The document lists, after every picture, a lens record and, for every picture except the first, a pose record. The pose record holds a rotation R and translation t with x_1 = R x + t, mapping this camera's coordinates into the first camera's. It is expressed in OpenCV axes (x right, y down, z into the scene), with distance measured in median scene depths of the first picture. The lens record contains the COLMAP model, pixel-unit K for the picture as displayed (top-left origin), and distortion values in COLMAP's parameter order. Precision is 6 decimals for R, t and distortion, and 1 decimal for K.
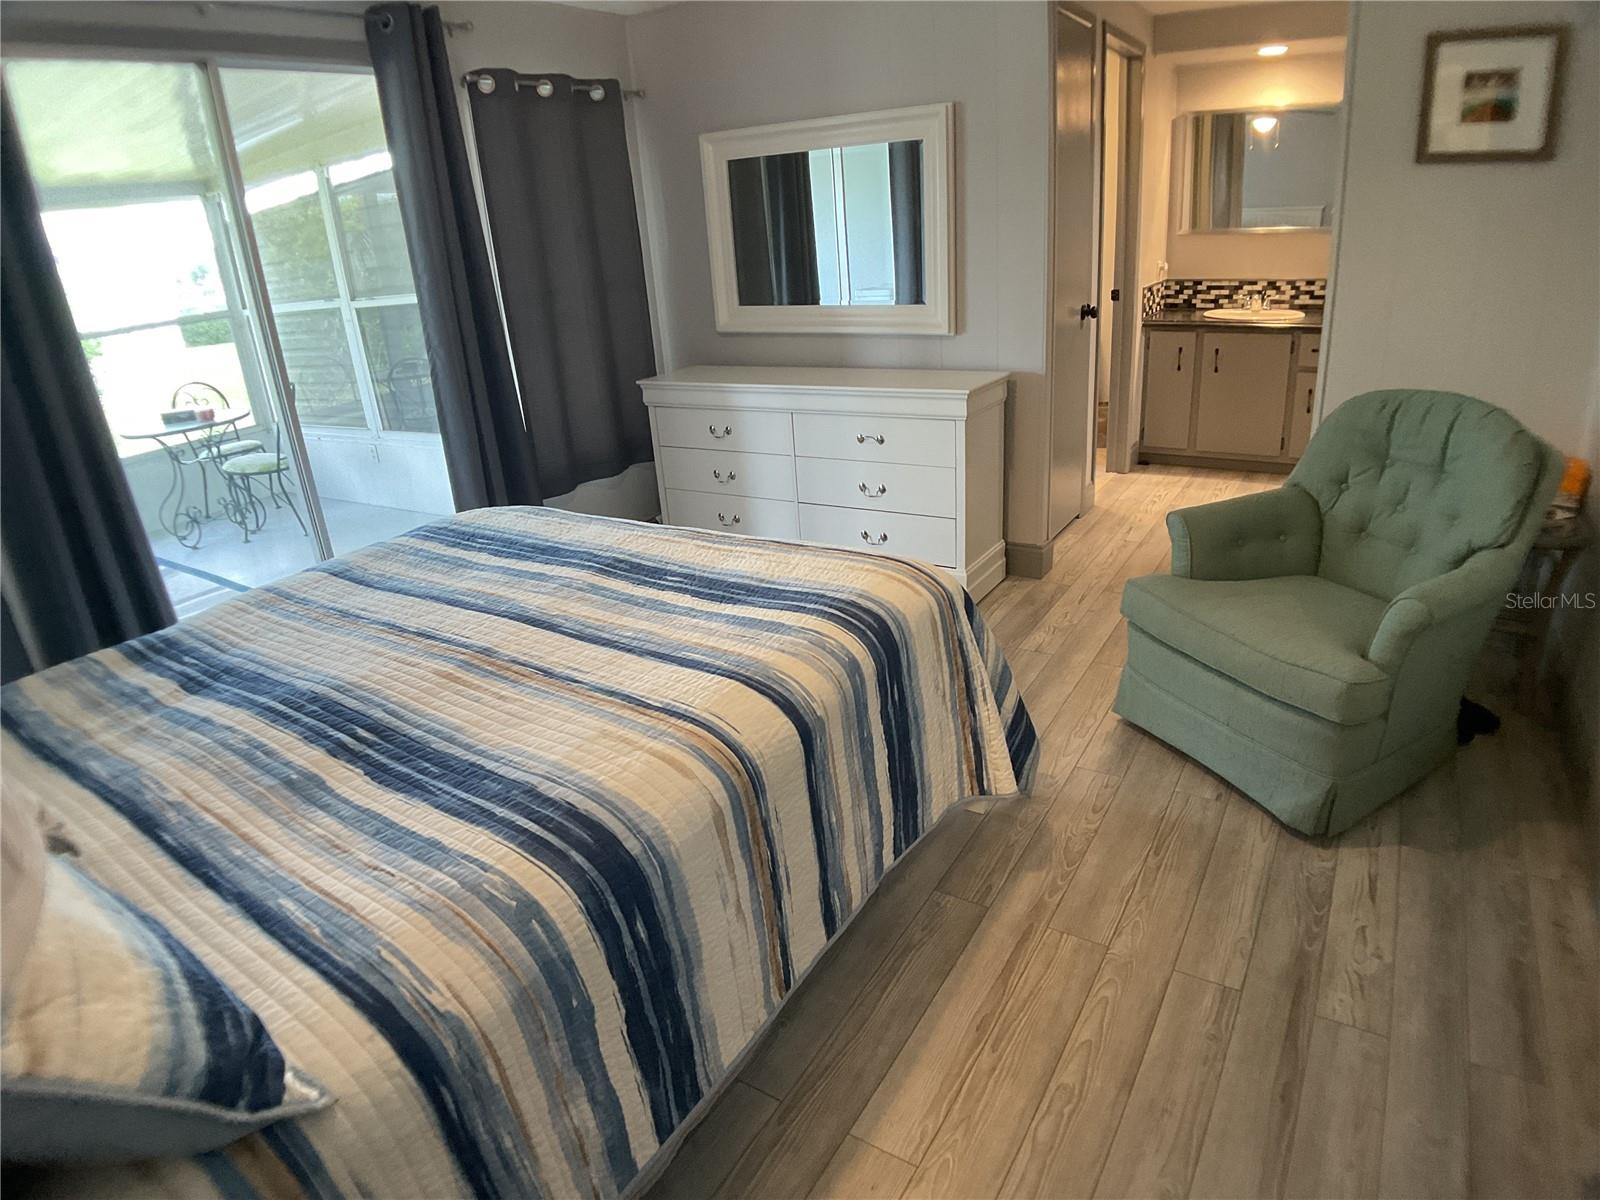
lens RADIAL K [[919.9, 0, 790.1], [0, 919.9, 593.9], [0, 0, 1]] dist [-0.074226, -0.010346]
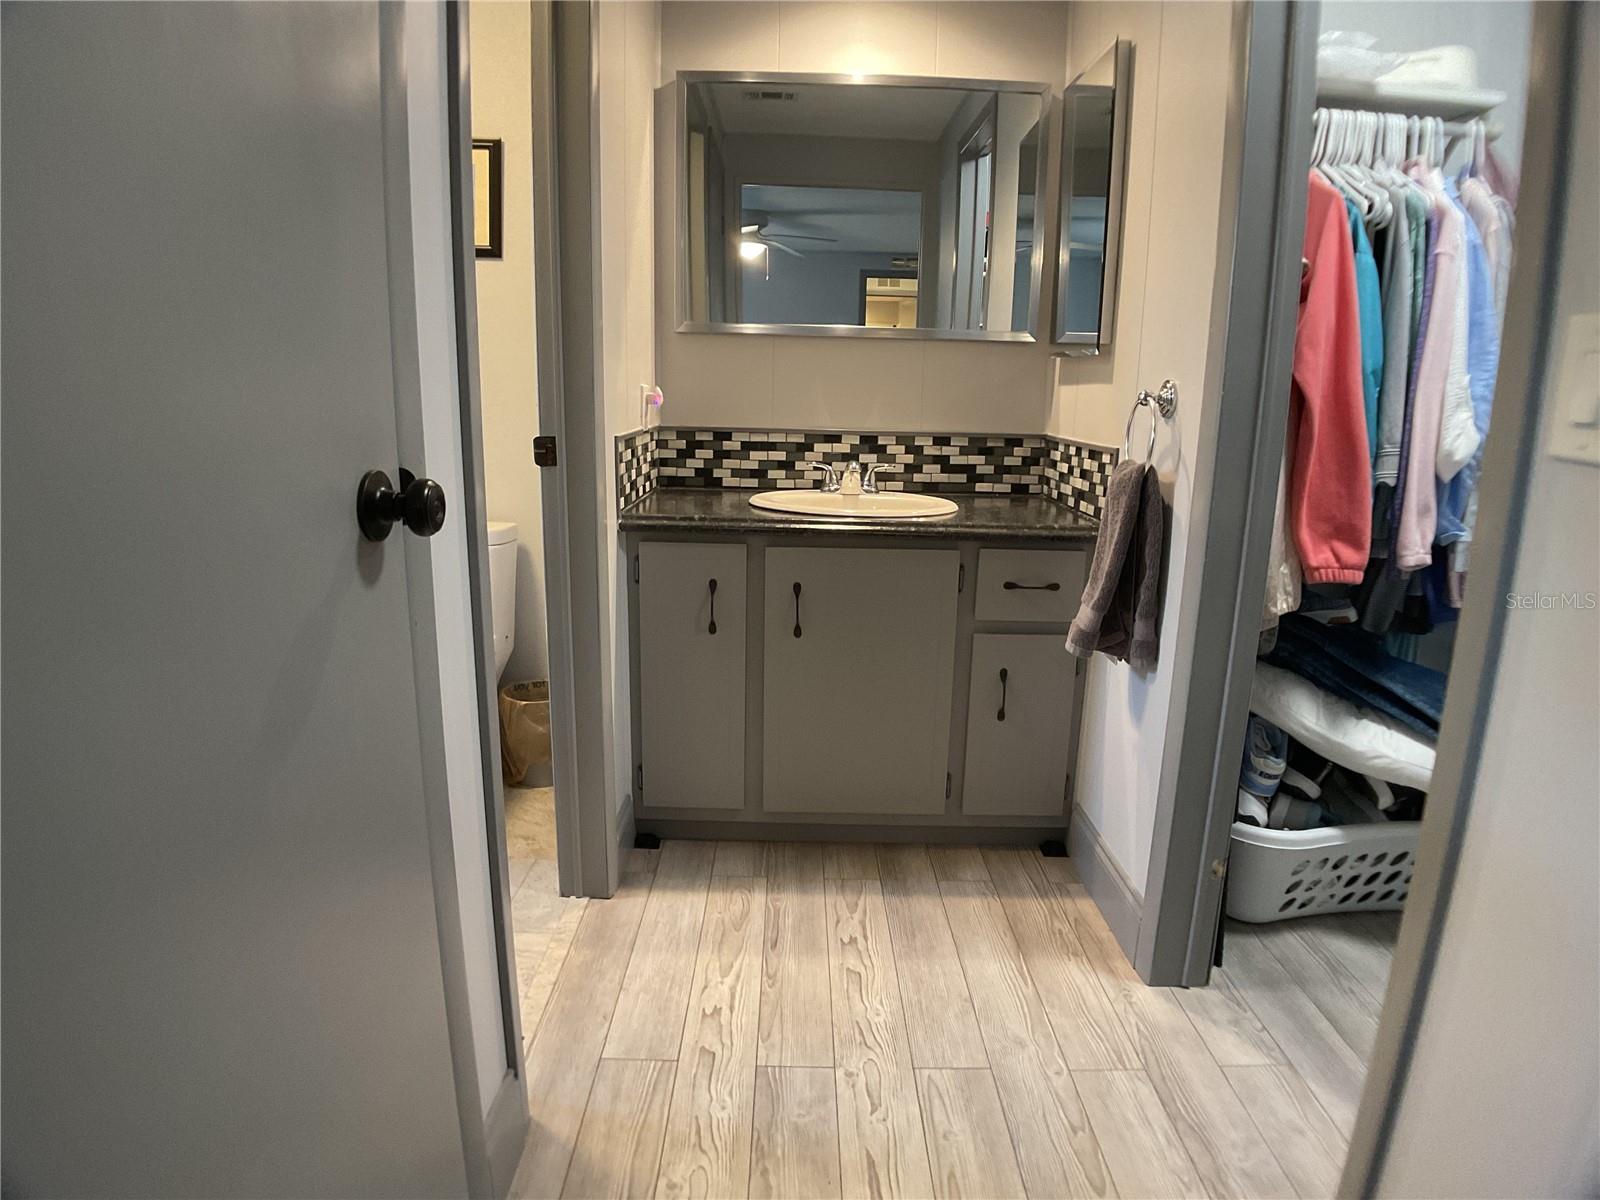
lens RADIAL K [[919.9, 0, 791.2], [0, 919.9, 598.0], [0, 0, 1]] dist [-0.074226, -0.010346]
pose [[0.843588, -0.029622, 0.536174, 0.228396], [0.124635, 0.982012, -0.141841, -0.194219], [-0.522327, 0.186481, 0.832105, 0.609442]]
